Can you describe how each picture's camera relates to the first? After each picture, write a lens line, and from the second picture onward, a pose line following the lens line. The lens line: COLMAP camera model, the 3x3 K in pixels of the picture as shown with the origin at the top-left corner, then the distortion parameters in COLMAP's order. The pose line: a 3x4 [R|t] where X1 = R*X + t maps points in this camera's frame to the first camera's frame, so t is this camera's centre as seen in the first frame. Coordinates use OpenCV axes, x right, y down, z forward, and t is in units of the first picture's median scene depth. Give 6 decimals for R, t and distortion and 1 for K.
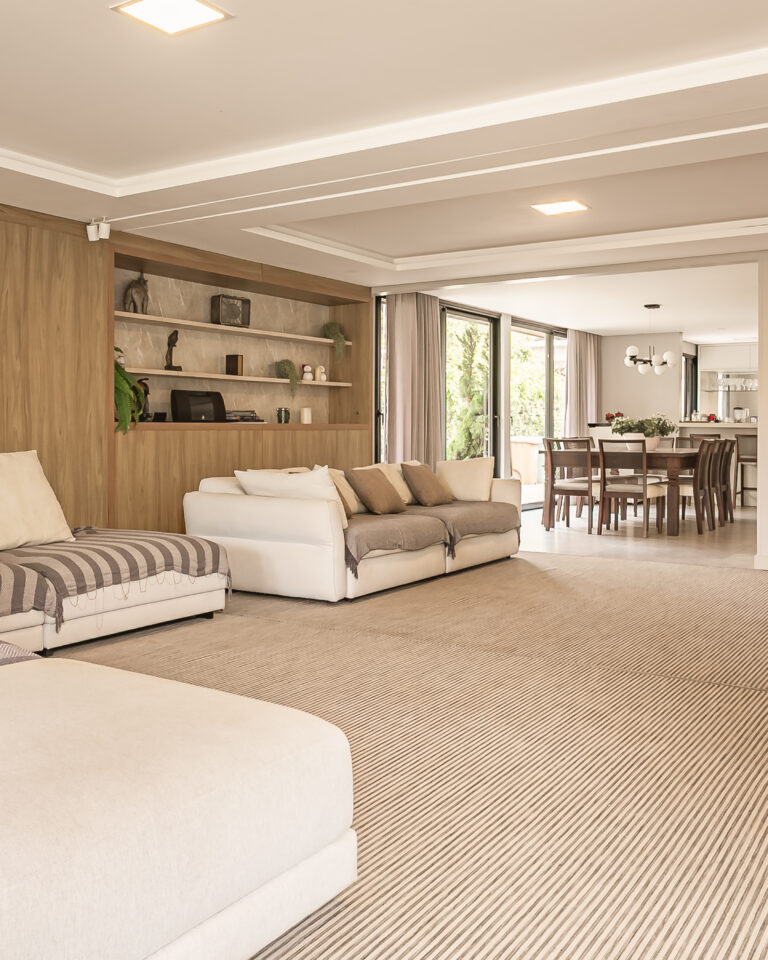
lens RADIAL K [[952.1, 0, 321.6], [0, 952.1, 430.0], [0, 0, 1]] dist [-0.005574, -0.000695]
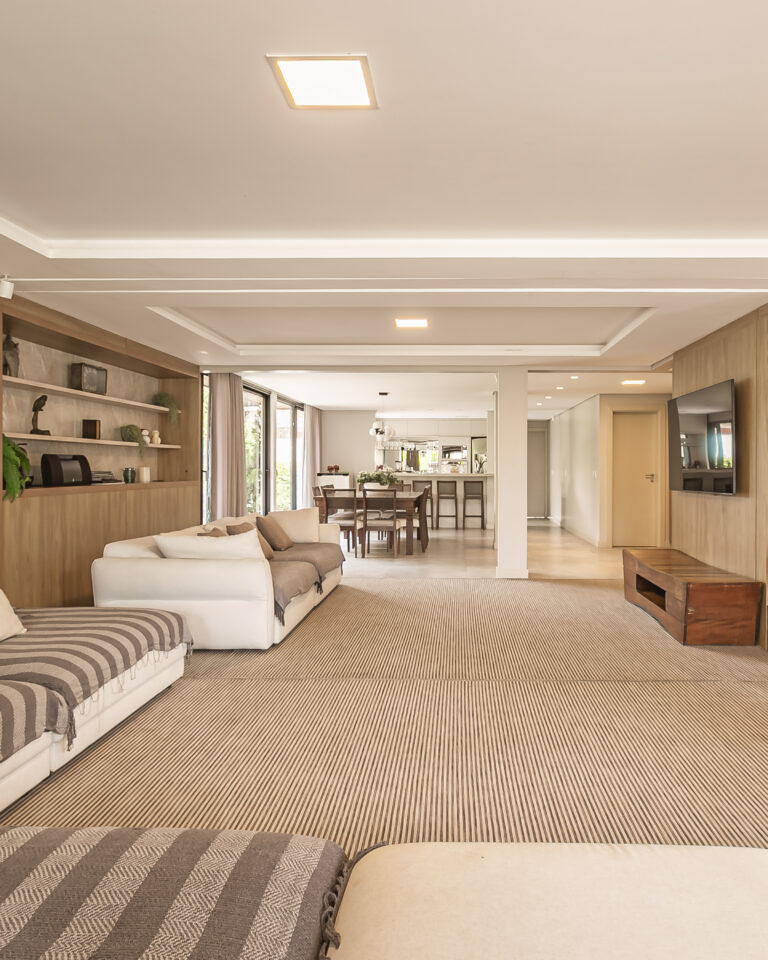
lens RADIAL K [[661.3, 0, 444.6], [0, 661.3, 467.1], [0, 0, 1]] dist [-0.001645, 0.001886]
pose [[0.833214, 0.000112, 0.552951, -0.173639], [0.001121, 0.999998, -0.001892, -0.024205], [-0.552950, 0.002196, 0.833212, 0.162155]]
